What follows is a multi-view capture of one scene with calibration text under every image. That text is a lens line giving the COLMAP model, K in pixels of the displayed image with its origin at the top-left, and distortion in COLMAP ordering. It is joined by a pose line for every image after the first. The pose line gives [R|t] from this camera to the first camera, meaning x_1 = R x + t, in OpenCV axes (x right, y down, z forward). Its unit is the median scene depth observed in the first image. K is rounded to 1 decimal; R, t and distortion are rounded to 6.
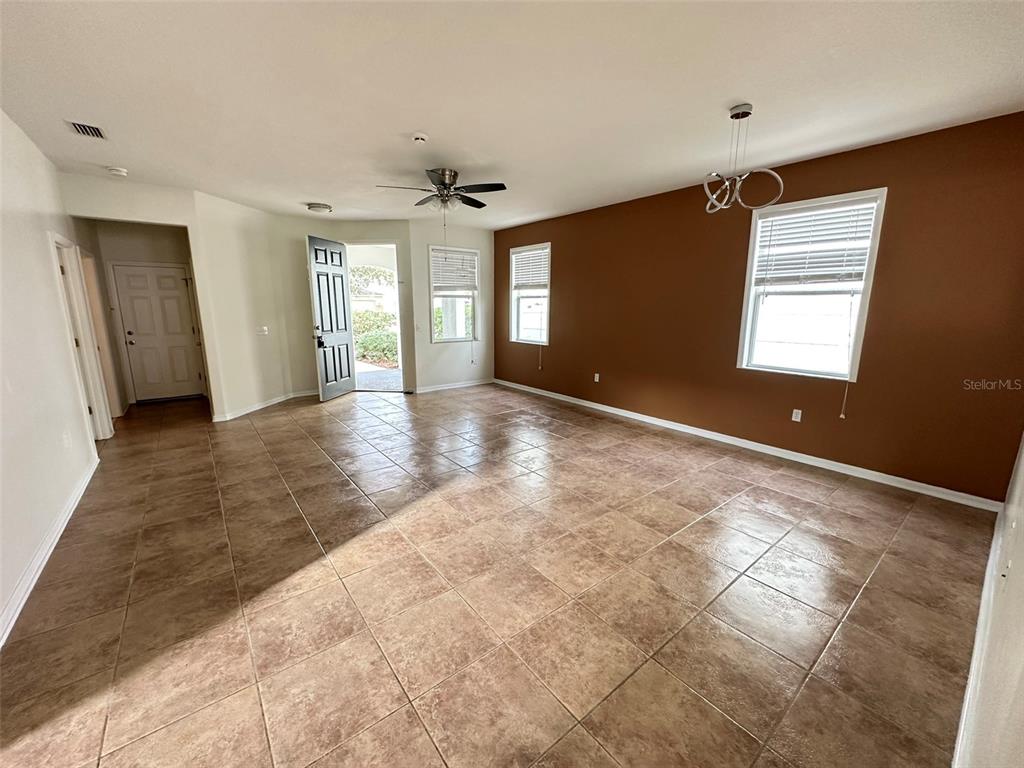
lens RADIAL K [[410.8, 0, 507.2], [0, 410.8, 380.1], [0, 0, 1]] dist [-0.005931, 0.000978]
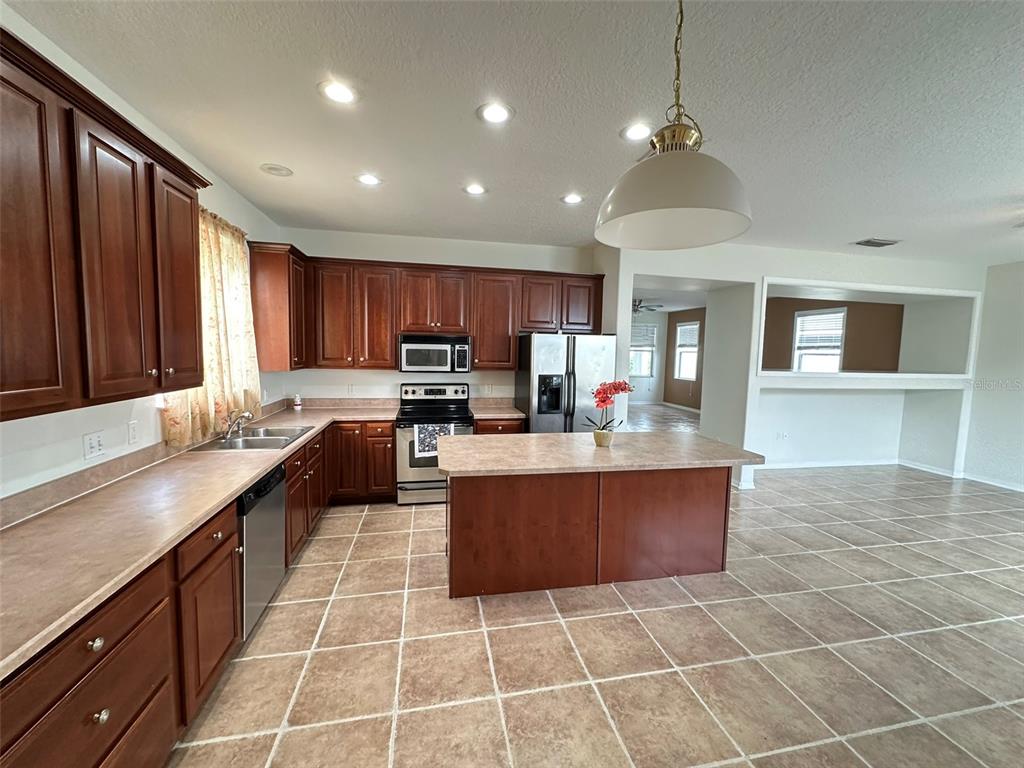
lens RADIAL K [[410.8, 0, 509.0], [0, 410.8, 382.4], [0, 0, 1]] dist [-0.005931, 0.000978]
pose [[0.897760, 0.049086, -0.437742, 0.211658], [-0.096270, 0.991612, -0.086246, 0.197586], [0.429837, 0.119570, 0.894954, -1.170776]]
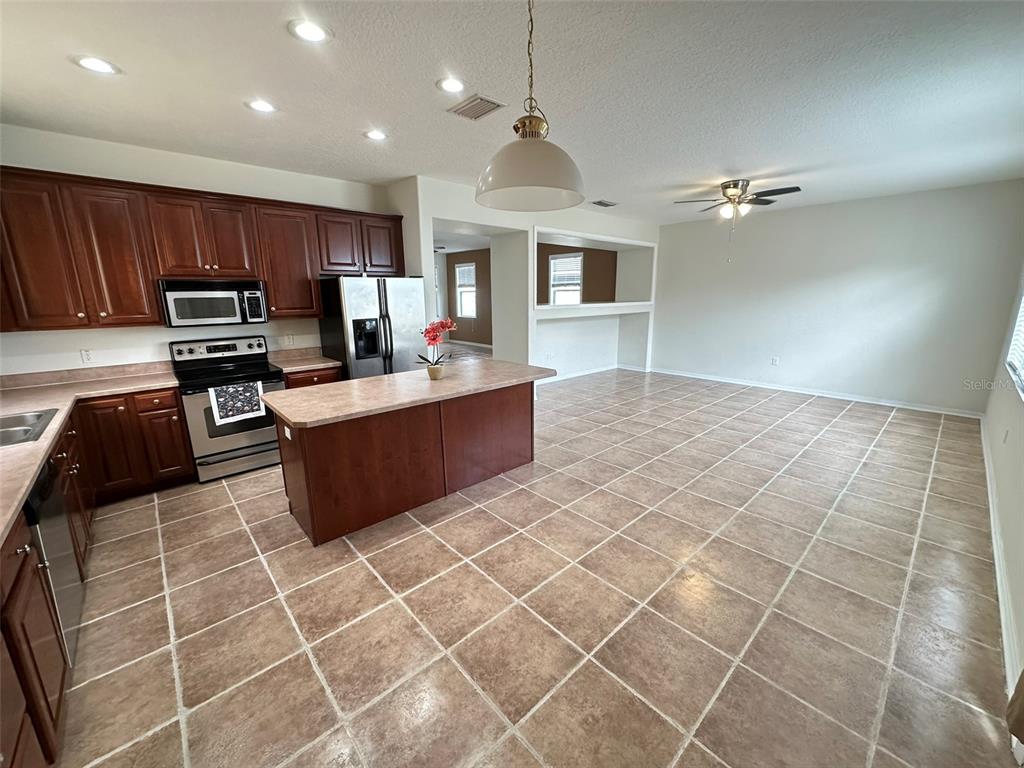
lens RADIAL K [[410.8, 0, 512.2], [0, 410.8, 383.5], [0, 0, 1]] dist [-0.005931, 0.000978]
pose [[0.996184, -0.033307, 0.080674, 0.143866], [0.030382, 0.998845, 0.037217, 0.210755], [-0.081821, -0.034624, 0.996045, -1.247084]]
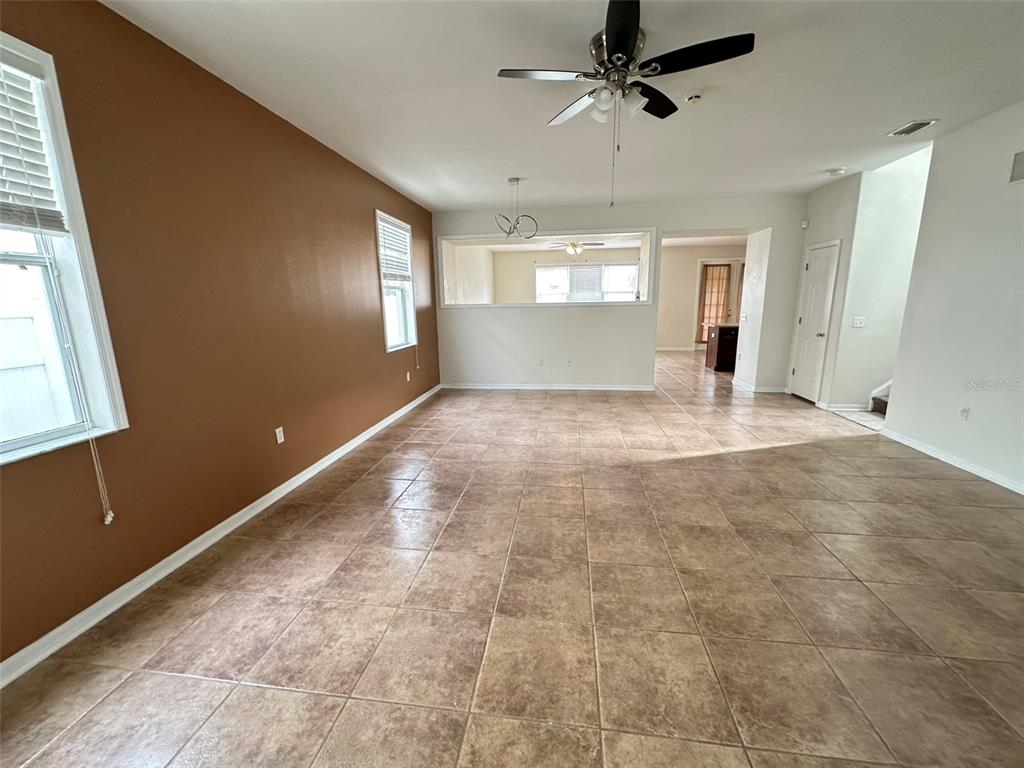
lens RADIAL K [[410.8, 0, 504.8], [0, 410.8, 388.8], [0, 0, 1]] dist [-0.005931, 0.000978]
pose [[-0.694944, -0.142041, 0.704895, -0.426711], [0.142541, 0.933629, 0.328662, -0.240796], [-0.704794, 0.328878, -0.628573, 1.389031]]
